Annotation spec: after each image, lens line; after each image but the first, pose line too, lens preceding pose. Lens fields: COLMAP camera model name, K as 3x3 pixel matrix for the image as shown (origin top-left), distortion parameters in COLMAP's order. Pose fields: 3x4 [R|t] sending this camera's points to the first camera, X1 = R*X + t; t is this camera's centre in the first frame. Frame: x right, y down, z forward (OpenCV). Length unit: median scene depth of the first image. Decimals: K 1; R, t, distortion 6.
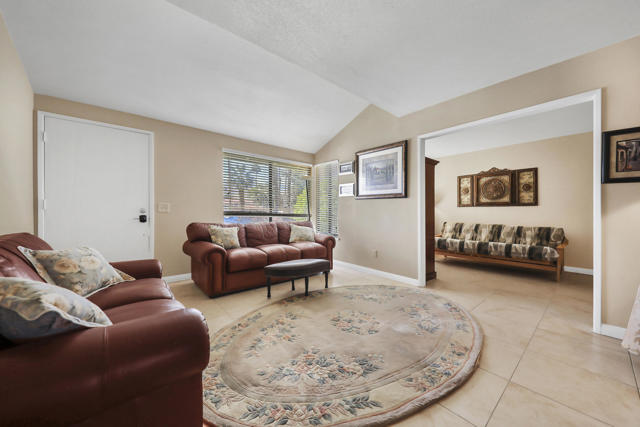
lens RADIAL K [[234.2, 0, 320.0], [0, 234.2, 213.5], [0, 0, 1]] dist [-0.000505, -0.000035]
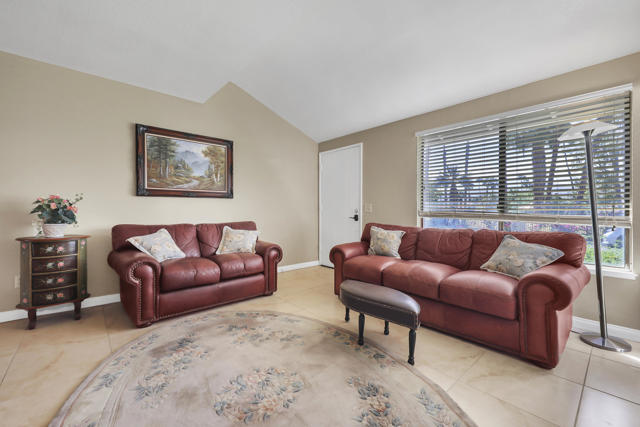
lens RADIAL K [[258.4, 0, 320.0], [0, 258.4, 213.5], [0, 0, 1]] dist [0.000869, -0.000010]
pose [[0.028672, -0.000695, -0.999589, 0.583279], [-0.010514, 0.999944, -0.000997, 0.004169], [0.999534, 0.010539, 0.028663, 0.805533]]
